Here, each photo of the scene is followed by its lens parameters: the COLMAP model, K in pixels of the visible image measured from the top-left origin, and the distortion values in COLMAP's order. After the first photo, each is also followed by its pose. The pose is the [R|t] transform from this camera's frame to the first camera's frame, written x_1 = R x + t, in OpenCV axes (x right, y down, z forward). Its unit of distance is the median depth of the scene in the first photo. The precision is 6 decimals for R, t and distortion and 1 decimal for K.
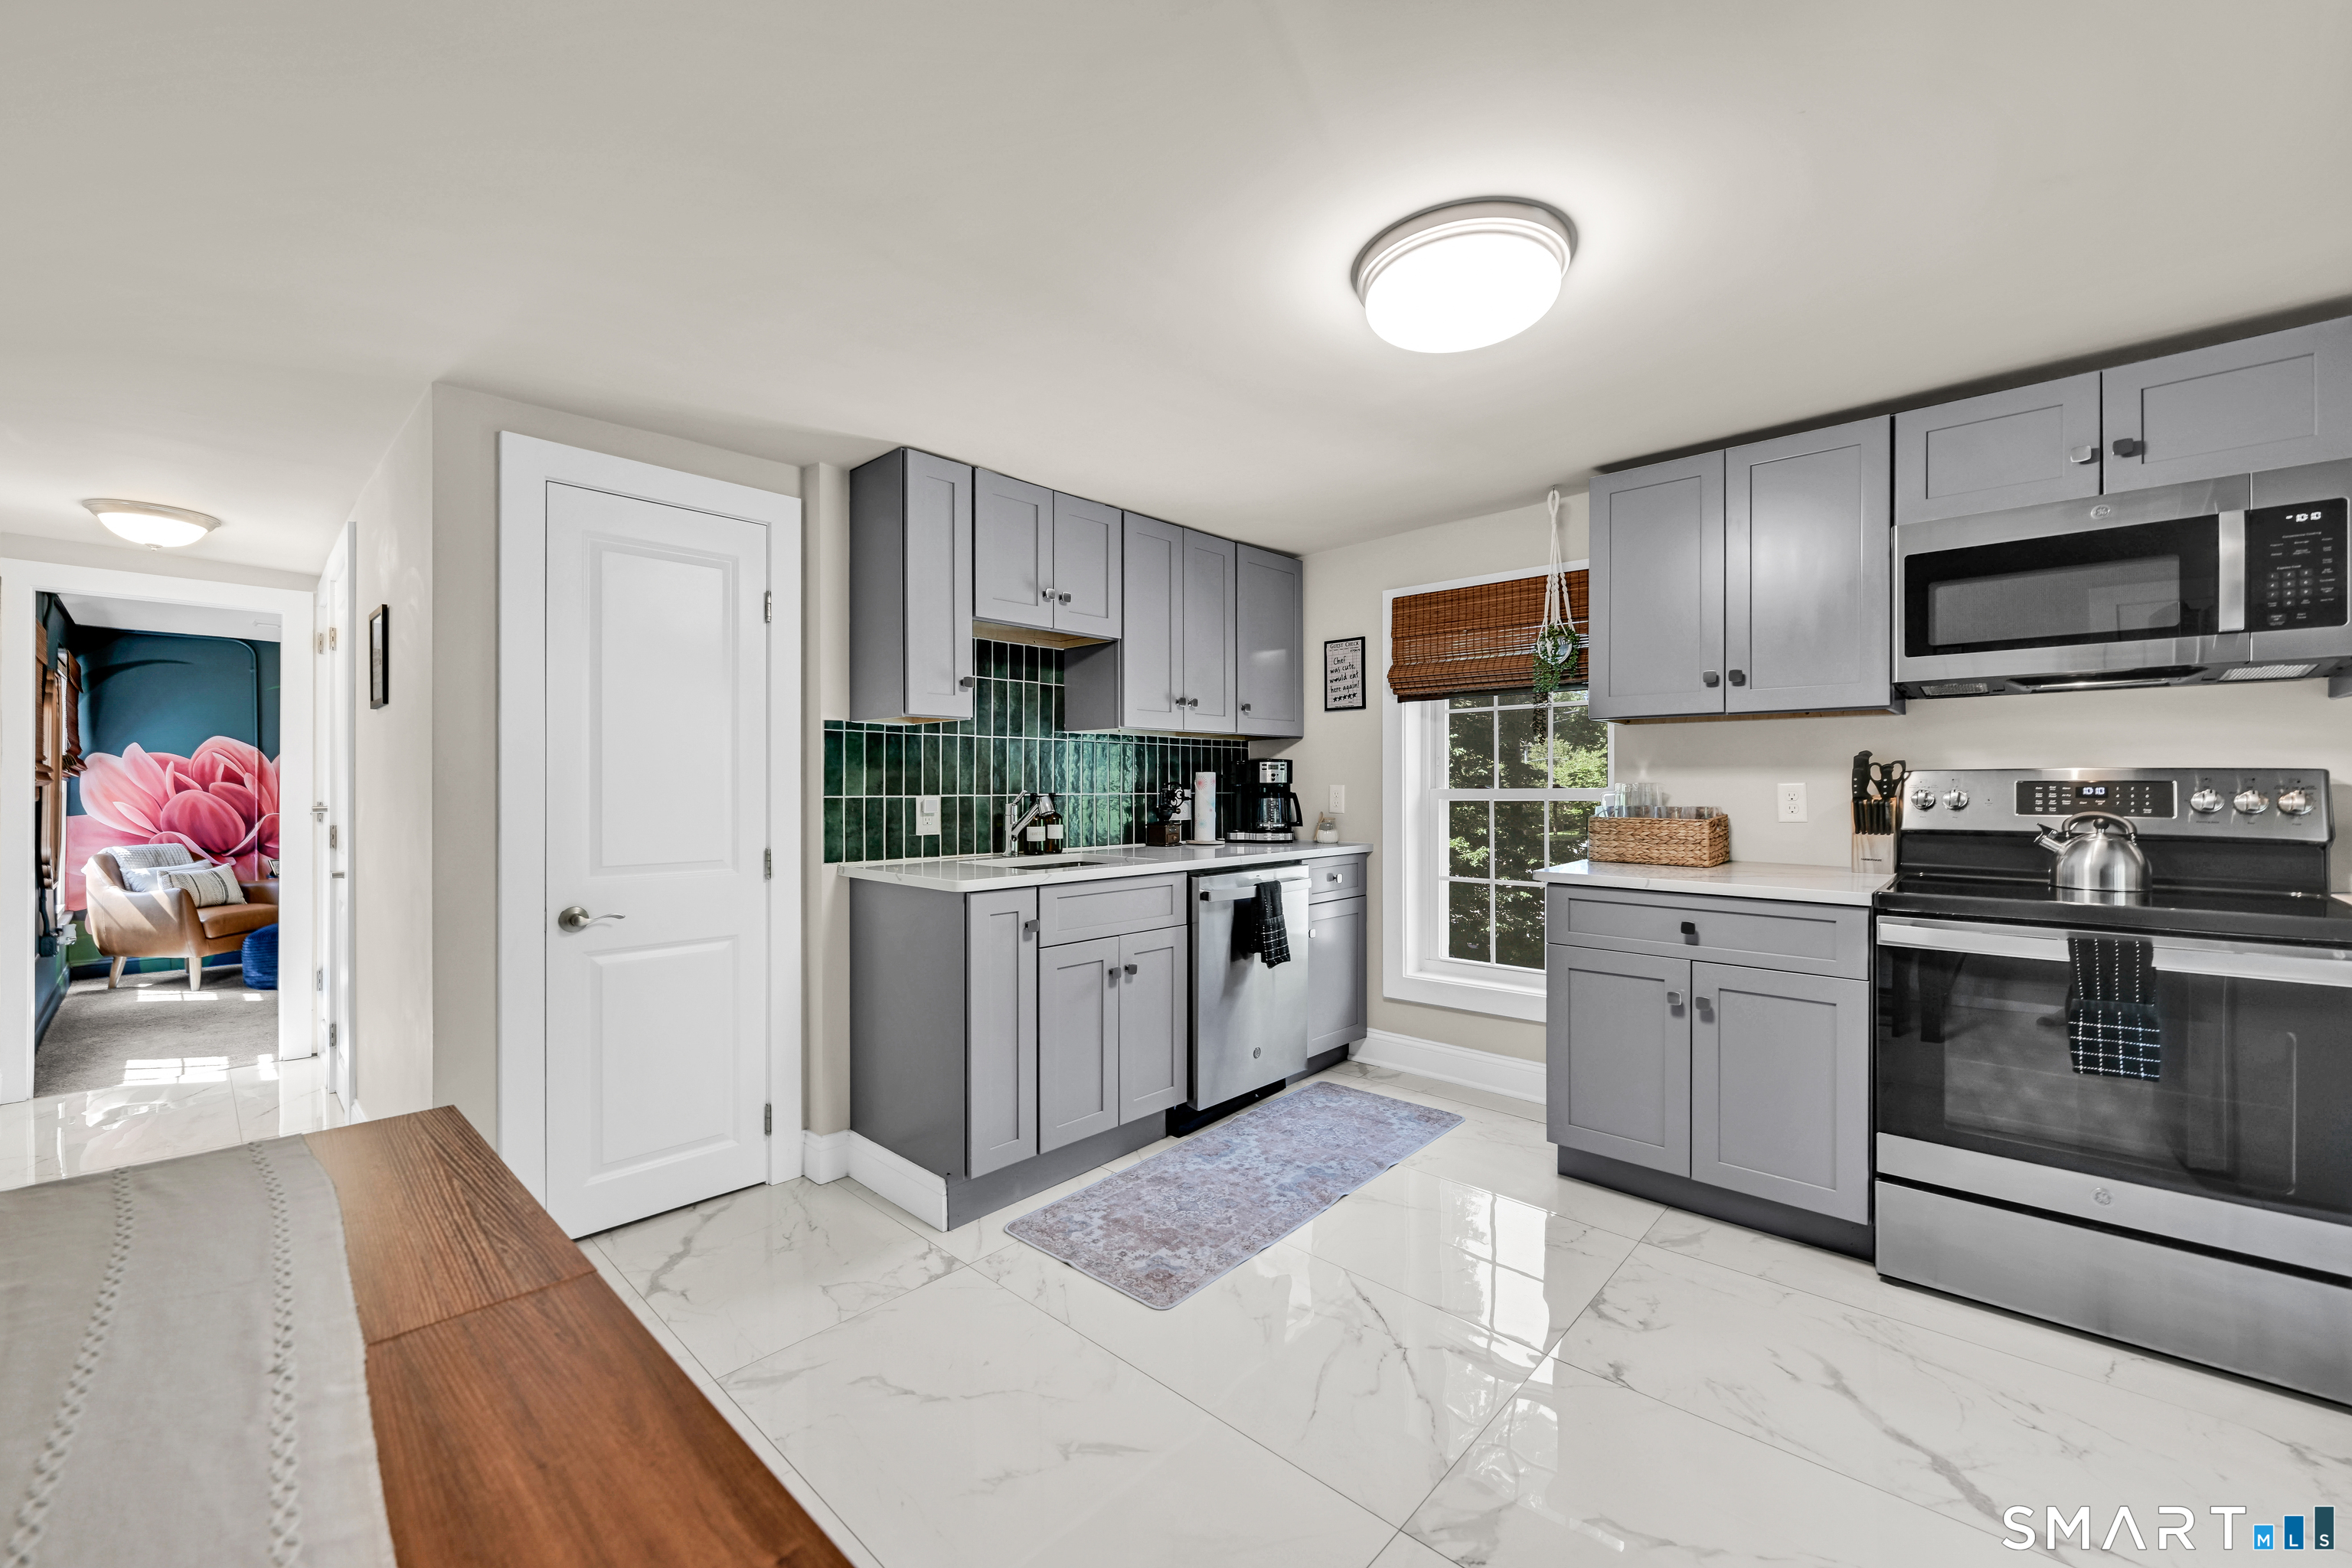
lens RADIAL K [[879.5, 0, 1164.4], [0, 879.5, 776.2], [0, 0, 1]] dist [-0.001508, -0.000081]
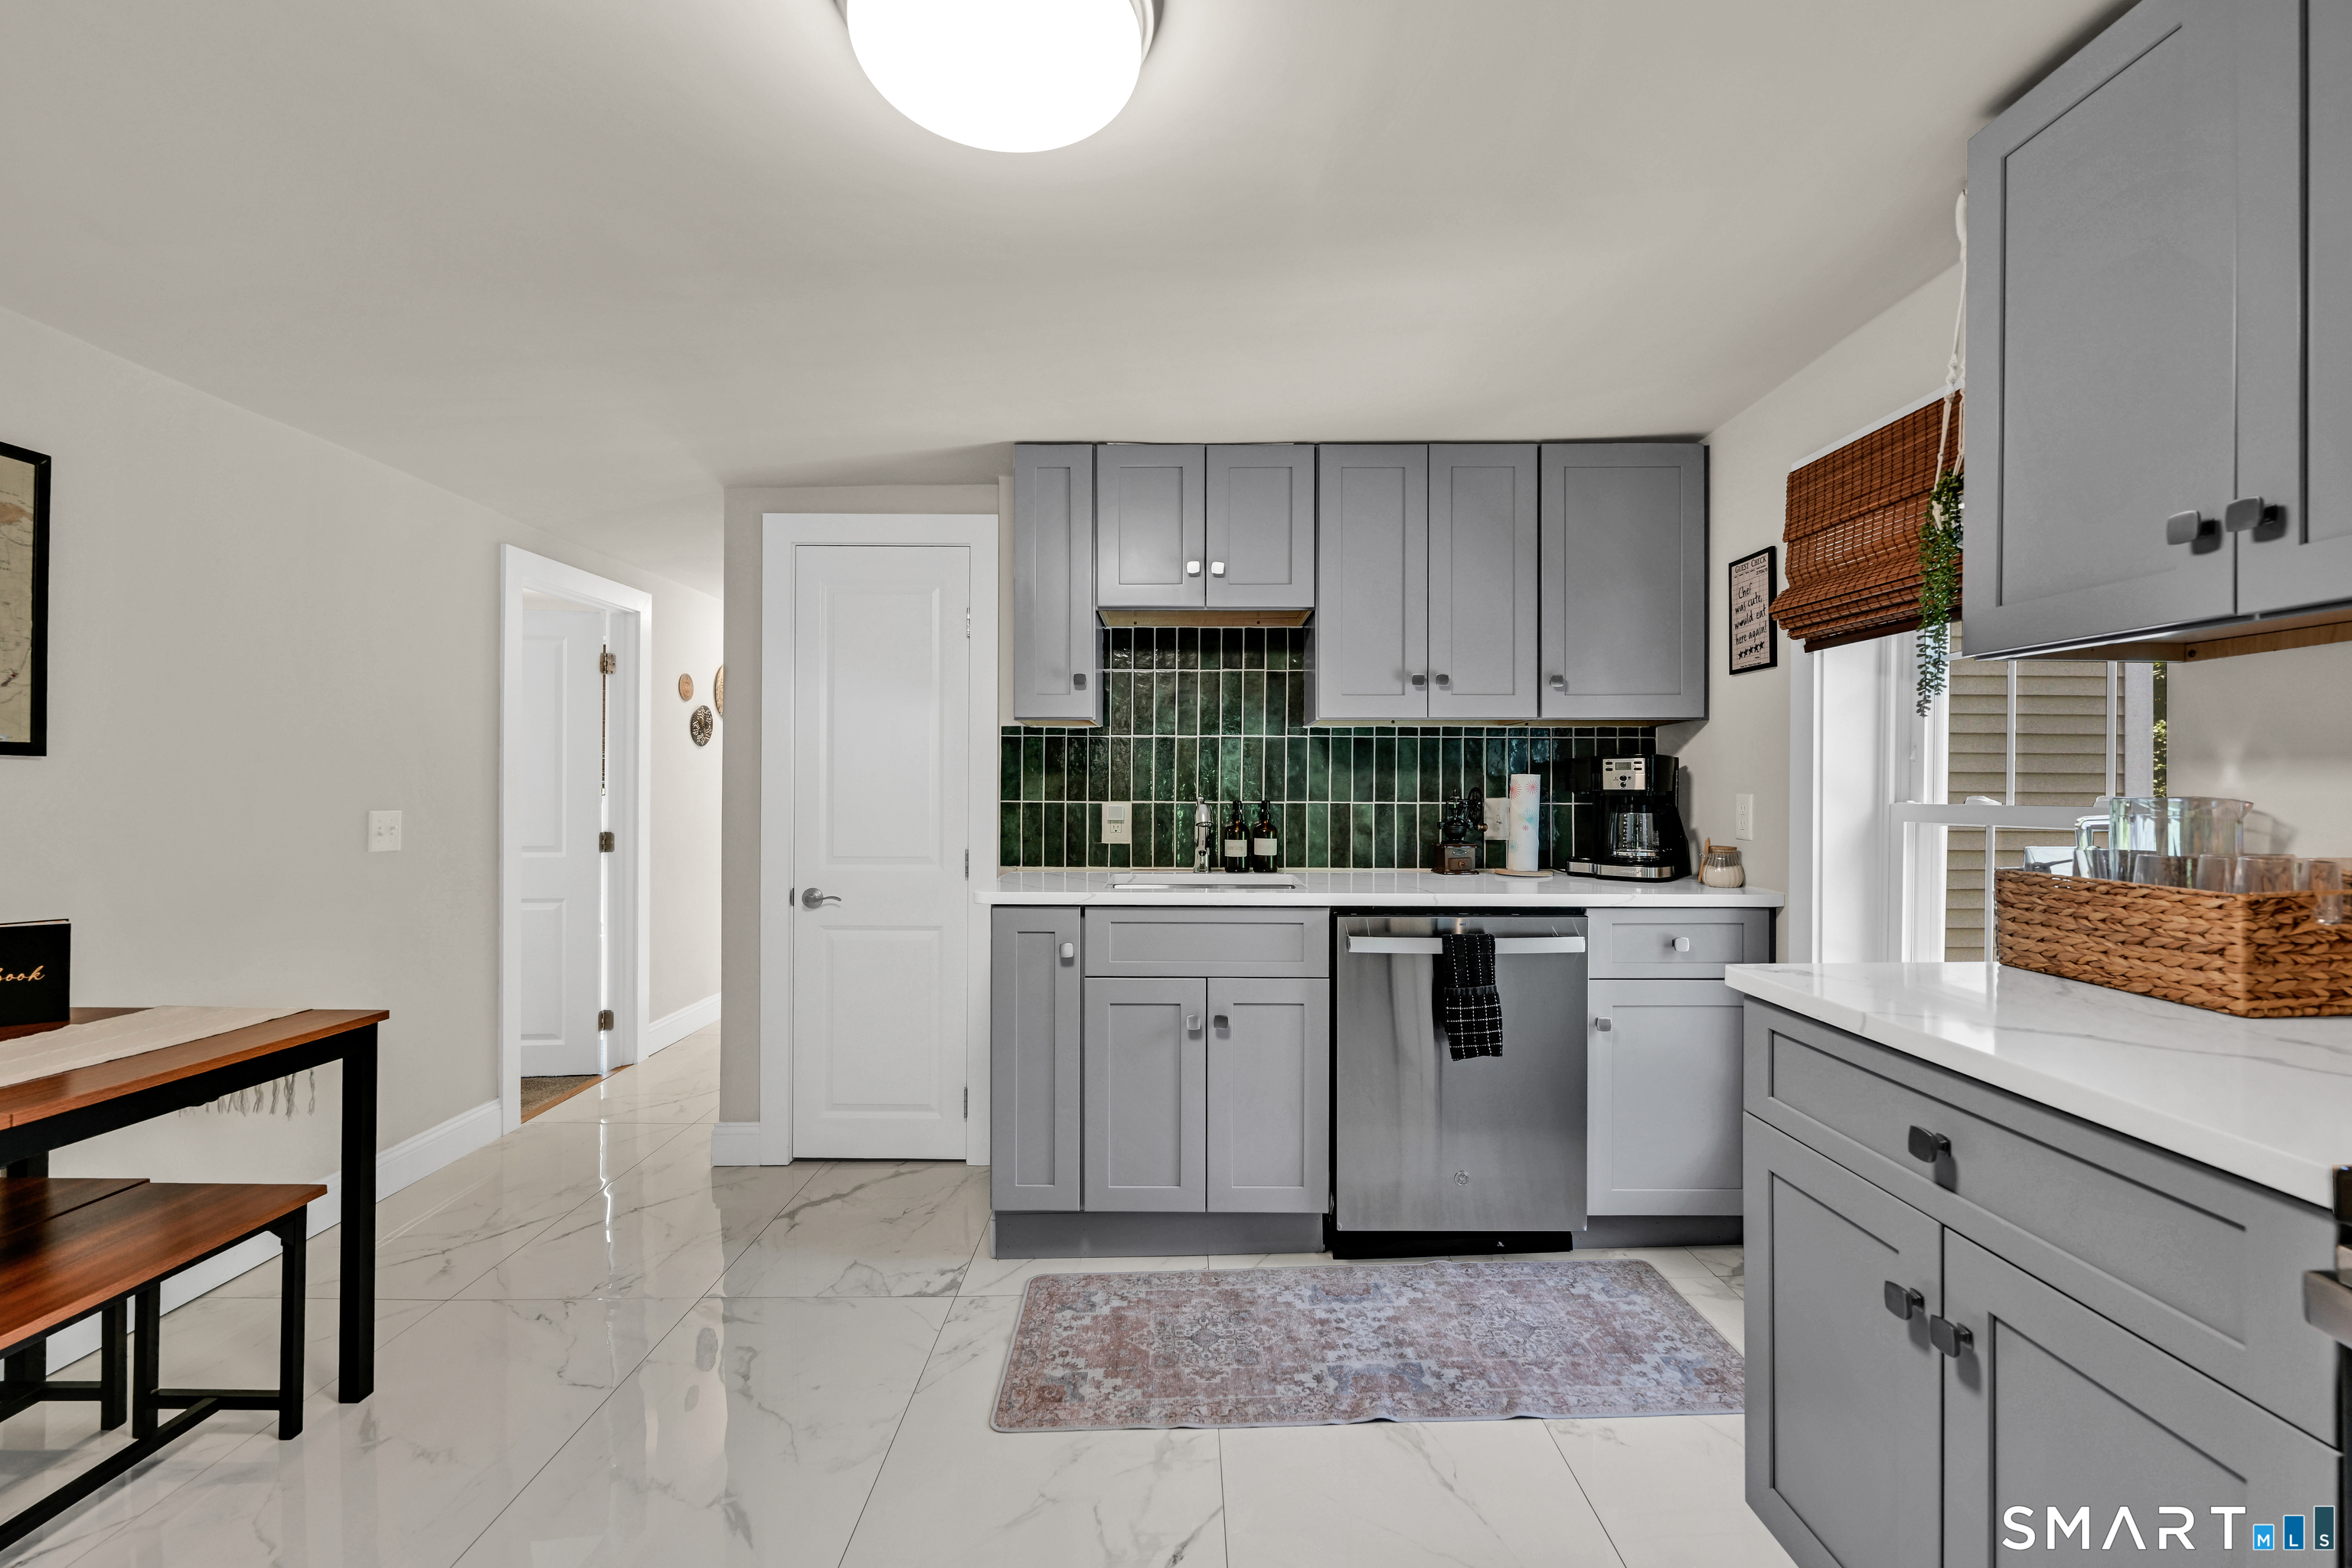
lens RADIAL K [[957.3, 0, 1176.6], [0, 957.3, 779.7], [0, 0, 1]] dist [-0.000737, 0.000077]
pose [[0.713132, -0.001213, -0.701028, 0.504727], [0.002585, 0.999996, 0.000899, -0.002178], [0.701025, -0.002453, 0.713133, 0.323409]]
